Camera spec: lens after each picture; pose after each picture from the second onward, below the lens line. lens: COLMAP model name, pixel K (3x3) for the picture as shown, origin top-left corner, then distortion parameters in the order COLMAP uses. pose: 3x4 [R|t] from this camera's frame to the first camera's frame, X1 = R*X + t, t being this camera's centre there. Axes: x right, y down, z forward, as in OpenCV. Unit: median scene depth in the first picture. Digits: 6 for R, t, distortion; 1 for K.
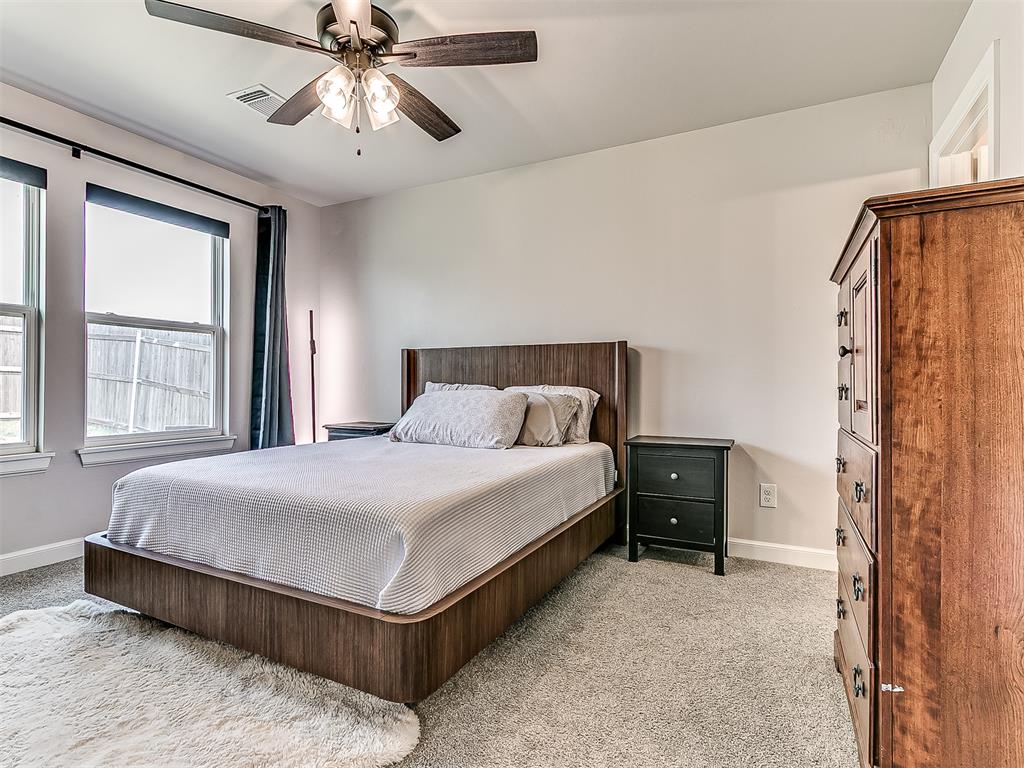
lens RADIAL K [[548.0, 0, 509.3], [0, 548.0, 385.4], [0, 0, 1]] dist [-0.002779, -0.000141]
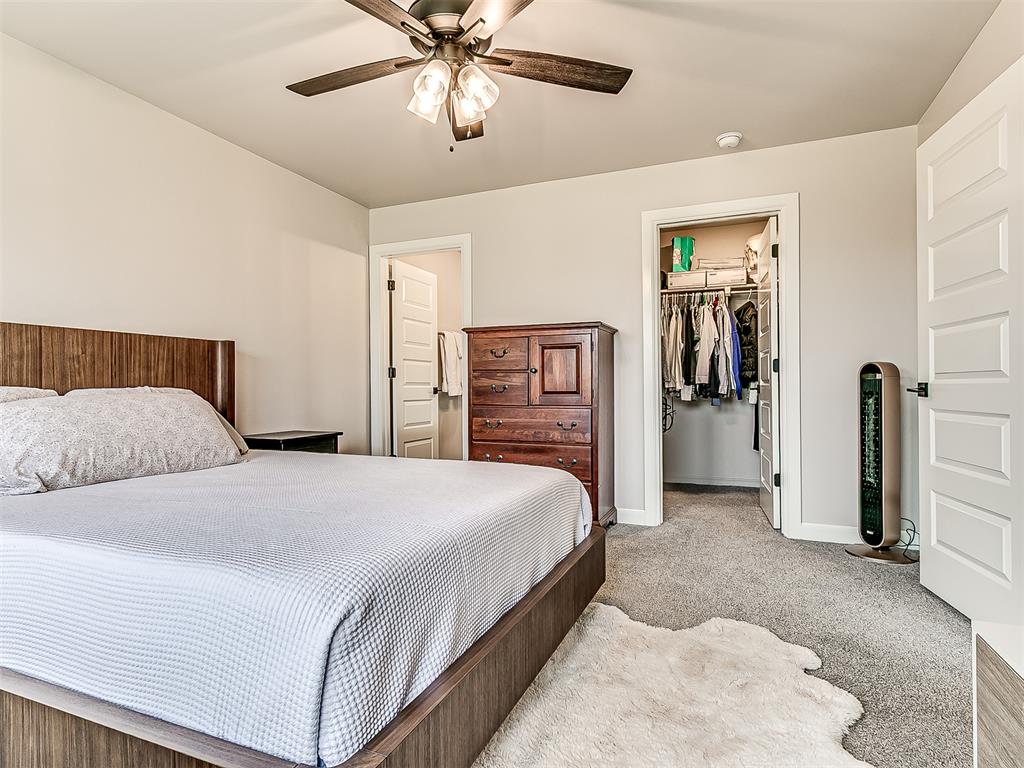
lens RADIAL K [[548.0, 0, 510.0], [0, 548.0, 383.9], [0, 0, 1]] dist [-0.002779, -0.000141]
pose [[-0.080134, -0.003635, 0.996777, -0.754676], [-0.004519, 0.999984, 0.003283, -0.009409], [-0.996774, -0.004241, -0.080150, 0.541516]]
